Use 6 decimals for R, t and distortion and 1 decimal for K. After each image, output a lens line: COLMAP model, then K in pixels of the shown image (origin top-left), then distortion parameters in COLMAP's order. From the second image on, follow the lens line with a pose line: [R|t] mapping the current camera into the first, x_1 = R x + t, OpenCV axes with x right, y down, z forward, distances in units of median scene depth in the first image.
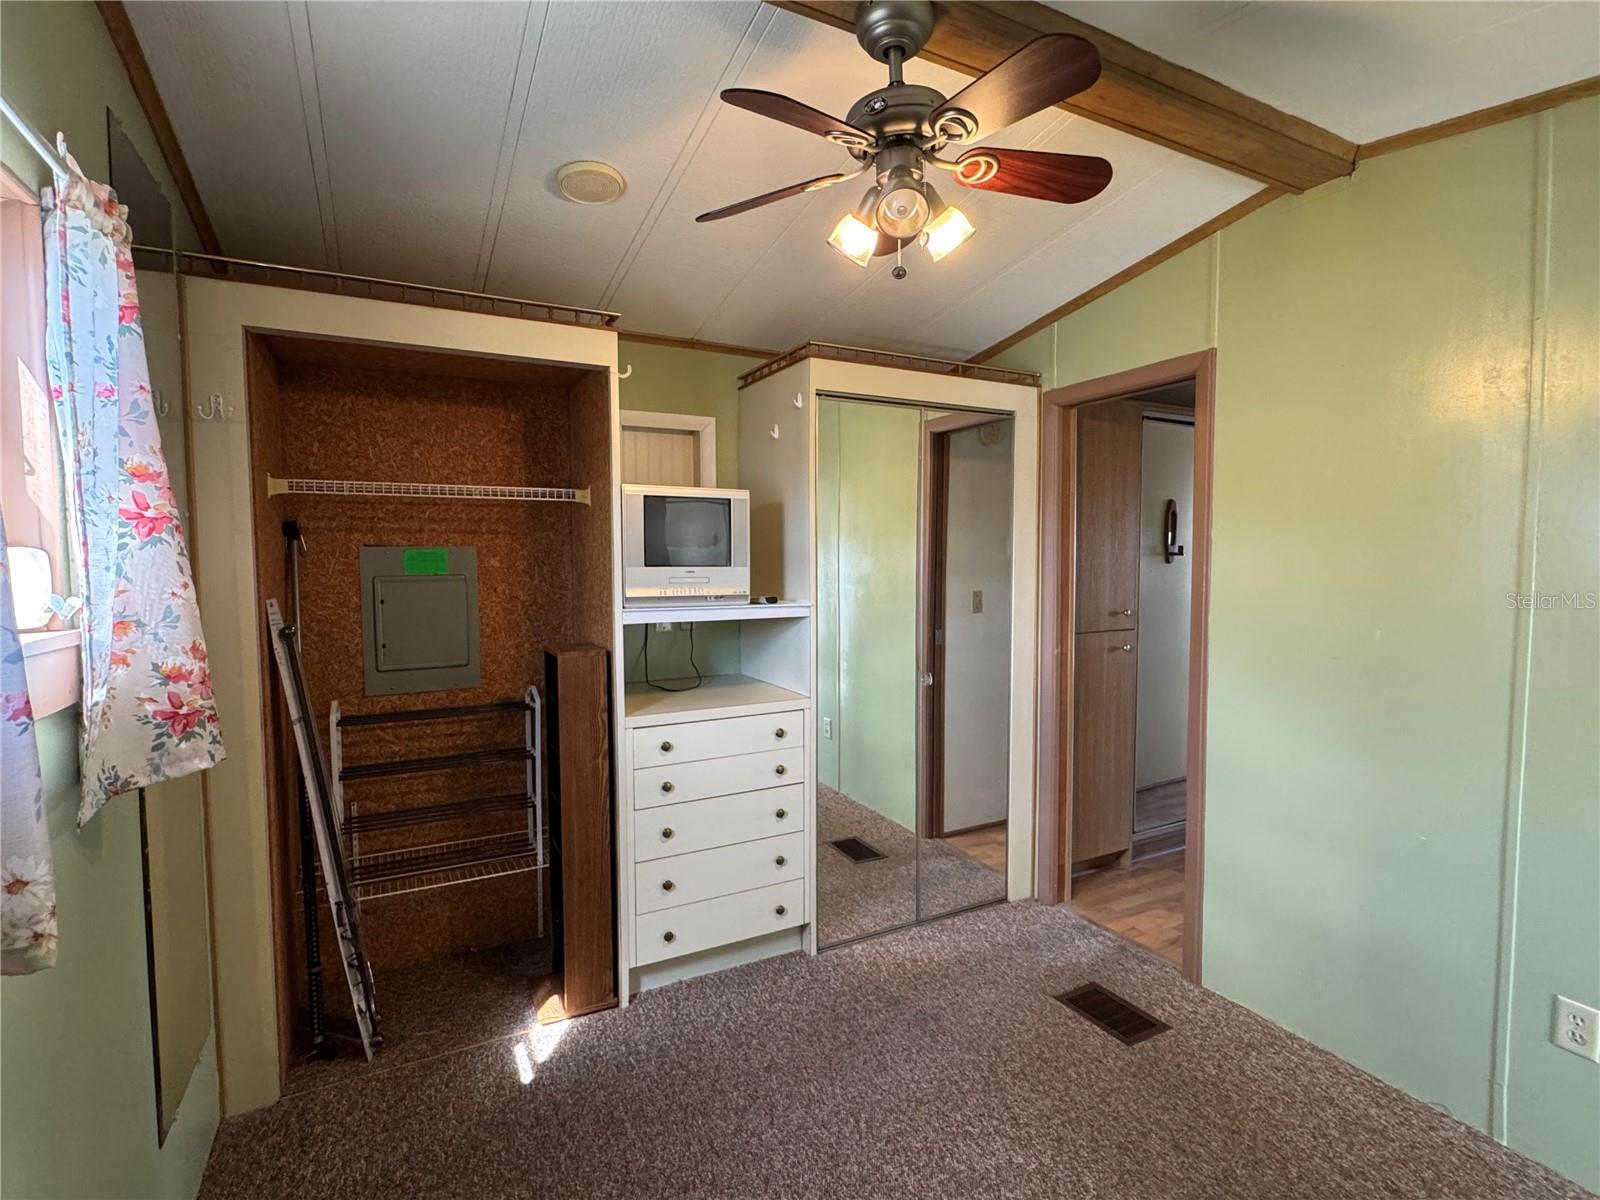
lens RADIAL K [[776.2, 0, 800.0], [0, 776.2, 600.0], [0, 0, 1]] dist [0.001514, 0.006487]
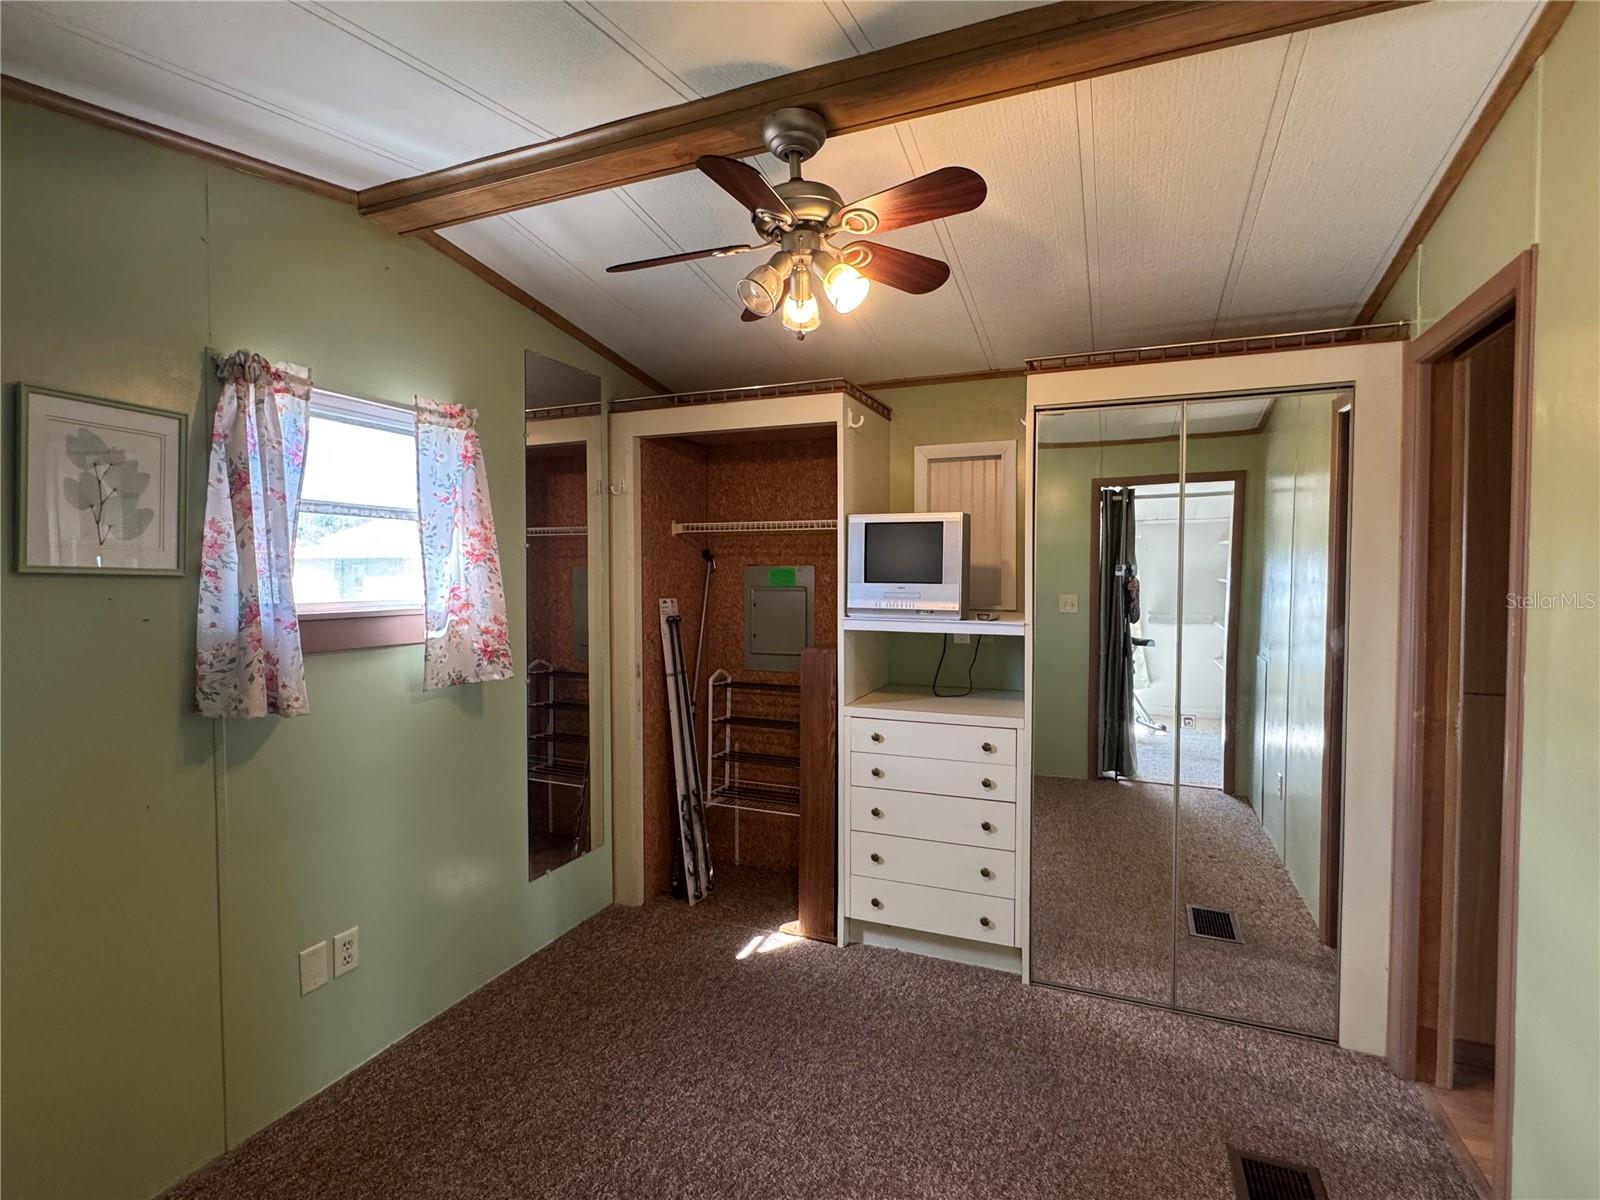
lens RADIAL K [[776.2, 0, 800.0], [0, 776.2, 600.0], [0, 0, 1]] dist [0.001514, 0.006487]
pose [[0.642410, 0.032510, -0.765671, 0.635325], [-0.047434, 0.998871, 0.002614, -0.014611], [0.764892, 0.034640, 0.643227, 0.156458]]
